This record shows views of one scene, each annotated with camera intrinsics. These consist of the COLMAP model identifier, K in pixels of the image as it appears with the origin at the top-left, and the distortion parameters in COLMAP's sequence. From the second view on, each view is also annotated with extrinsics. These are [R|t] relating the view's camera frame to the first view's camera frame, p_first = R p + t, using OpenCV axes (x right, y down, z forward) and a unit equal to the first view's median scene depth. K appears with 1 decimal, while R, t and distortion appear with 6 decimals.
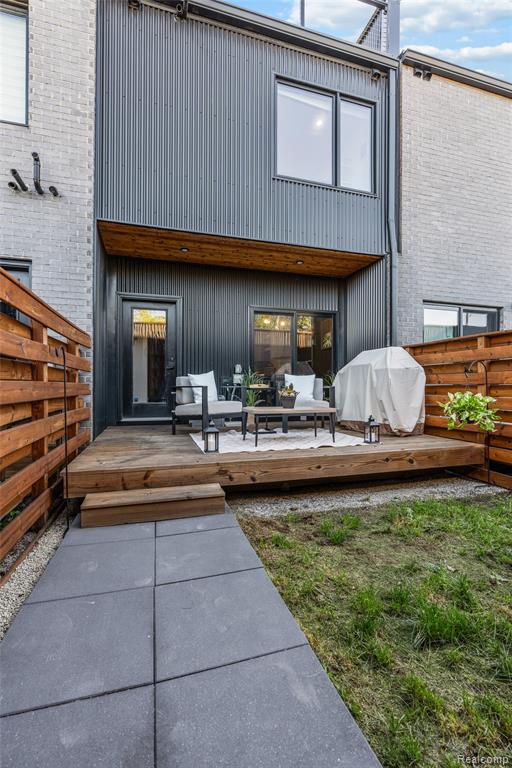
lens RADIAL K [[344.8, 0, 253.1], [0, 344.8, 385.3], [0, 0, 1]] dist [-0.005164, -0.000744]
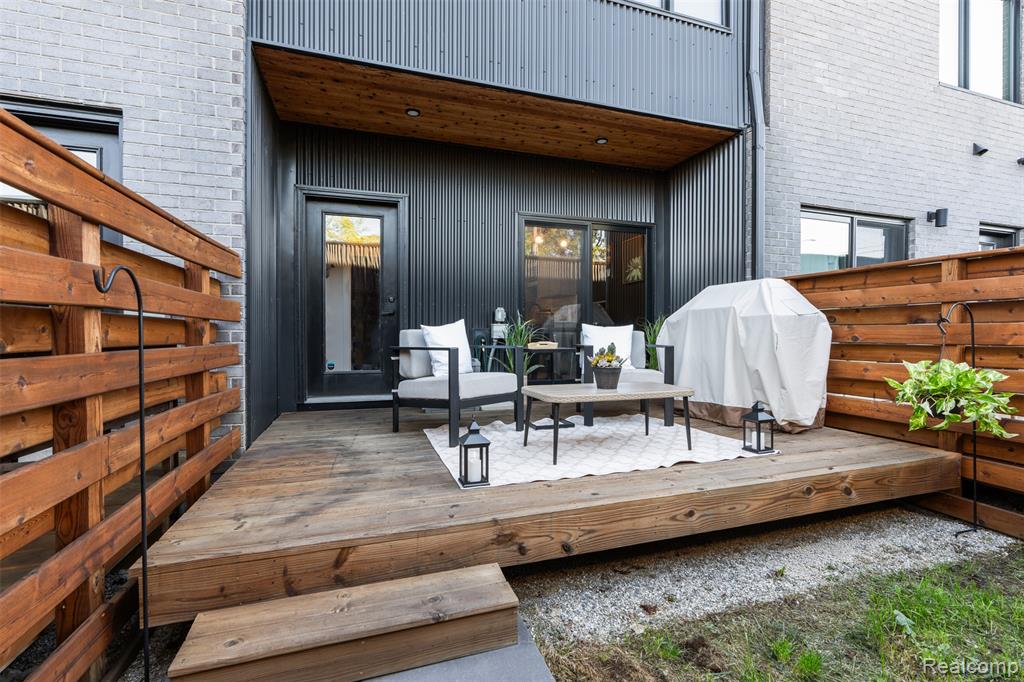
lens RADIAL K [[459.8, 0, 519.7], [0, 459.8, 336.8], [0, 0, 1]] dist [-0.005164, -0.000744]
pose [[0.998894, -0.002162, 0.046964, -0.067915], [0.001796, 0.999968, 0.007827, -0.020900], [-0.046979, -0.007734, 0.998866, 0.259539]]
